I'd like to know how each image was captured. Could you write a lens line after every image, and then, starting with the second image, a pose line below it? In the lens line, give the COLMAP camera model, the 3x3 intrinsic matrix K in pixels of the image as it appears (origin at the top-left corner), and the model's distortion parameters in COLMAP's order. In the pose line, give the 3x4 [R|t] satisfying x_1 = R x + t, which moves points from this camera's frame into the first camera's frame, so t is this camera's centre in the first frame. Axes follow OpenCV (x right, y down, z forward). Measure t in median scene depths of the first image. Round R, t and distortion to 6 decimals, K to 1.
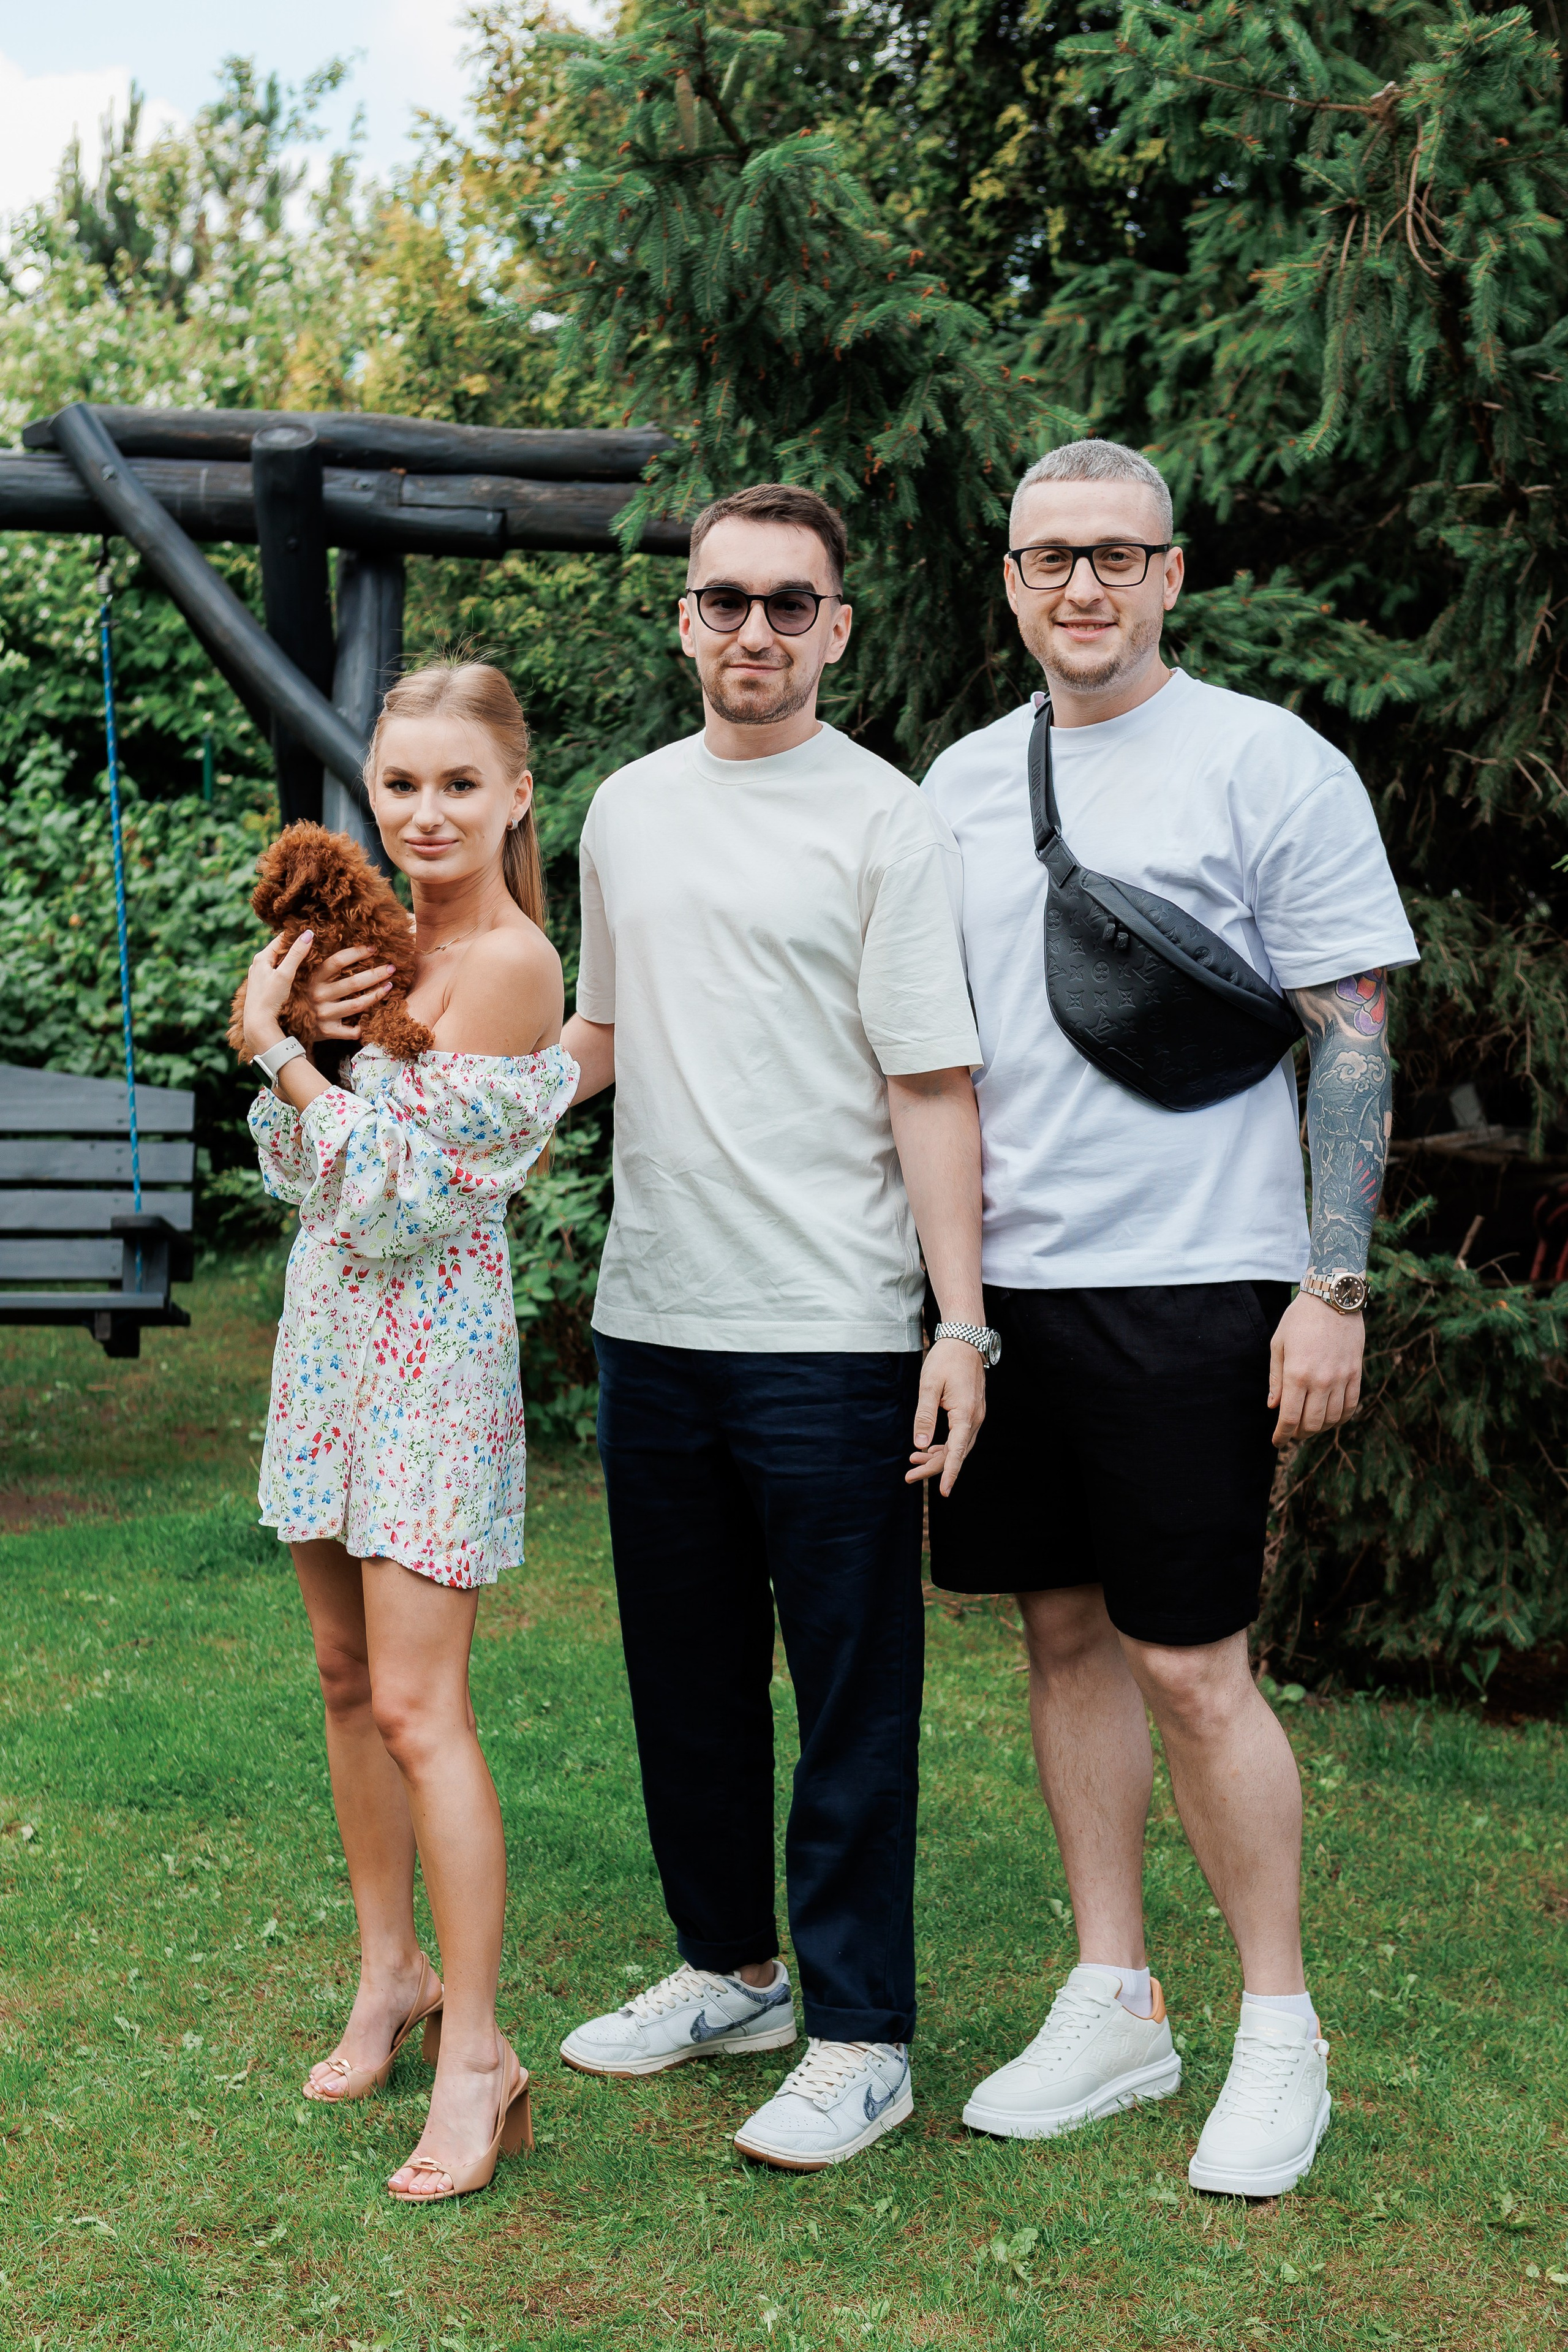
lens RADIAL K [[2998.3, 0, 784.0], [0, 2998.3, 1176.0], [0, 0, 1]] dist [-0.090079, 0.012601]
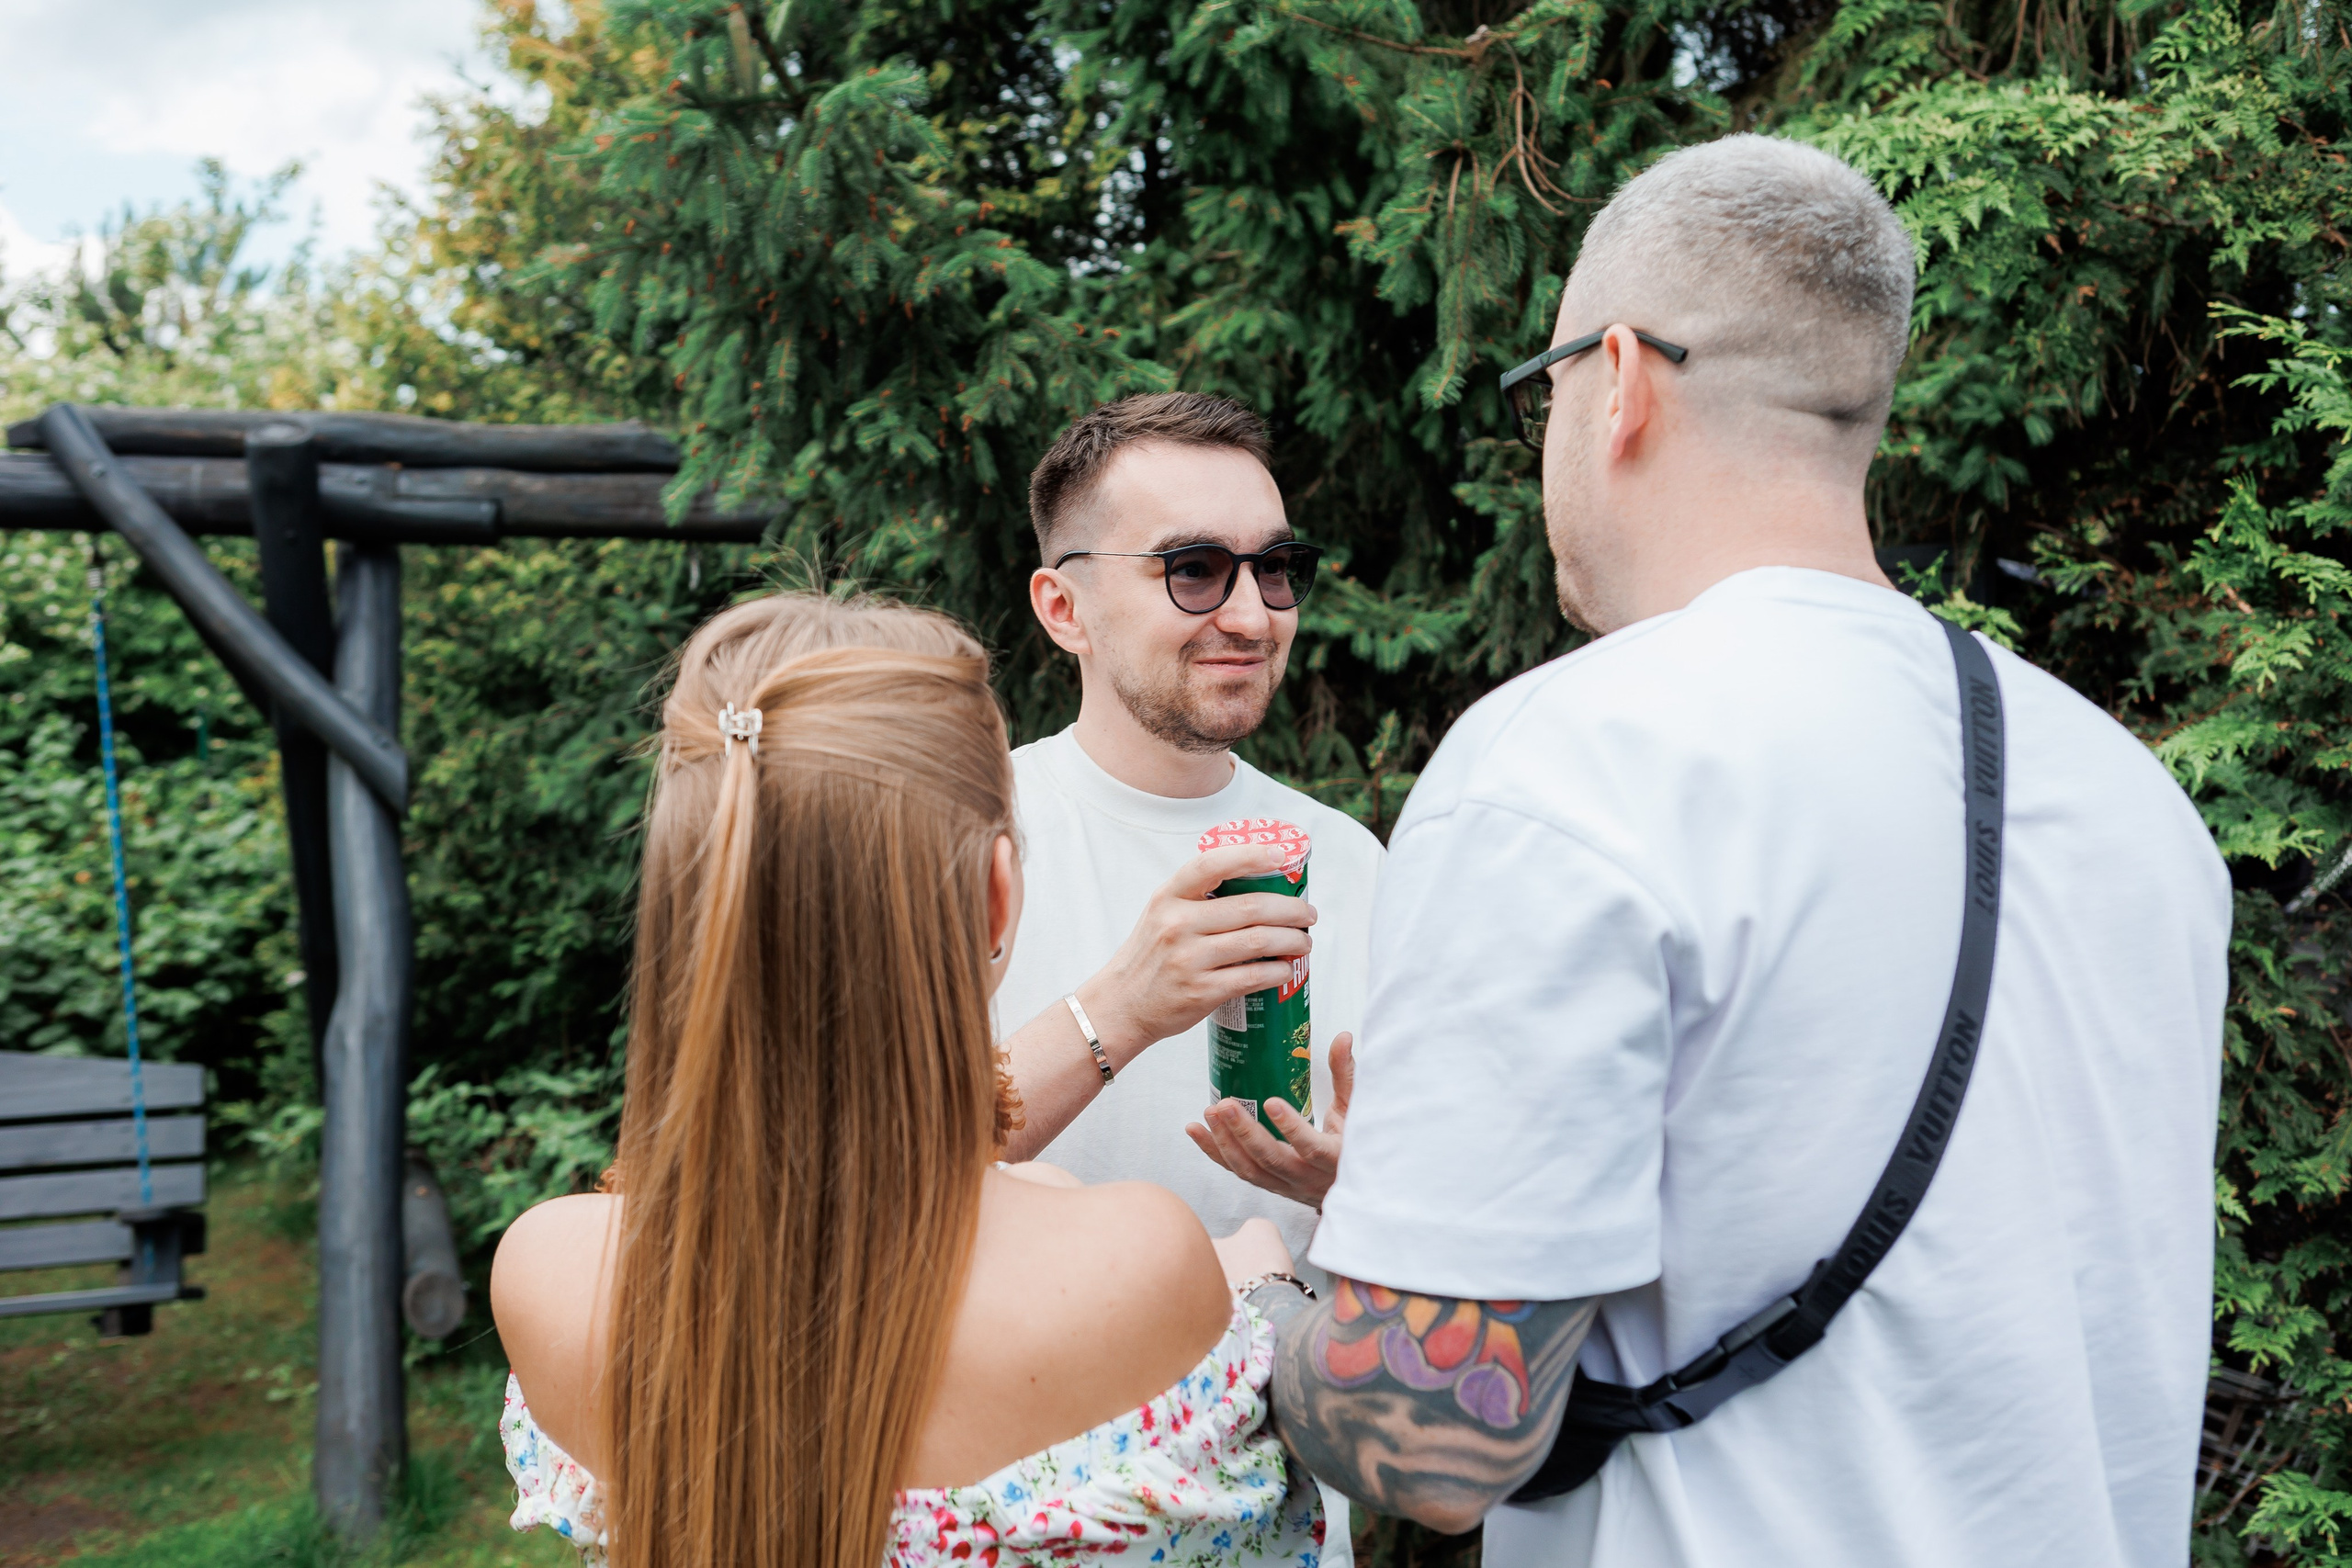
lens RADIAL K [[2240.2, 0, 1175.0], [0, 2240.2, 747.2], [0, 0, 1]] dist [-0.038683, -0.005595]
pose [[0.974282, -0.043335, 0.221128, -0.037351], [0.068414, 0.991898, -0.107041, -0.033479], [-0.214697, 0.119416, 0.969353, 0.183091]]
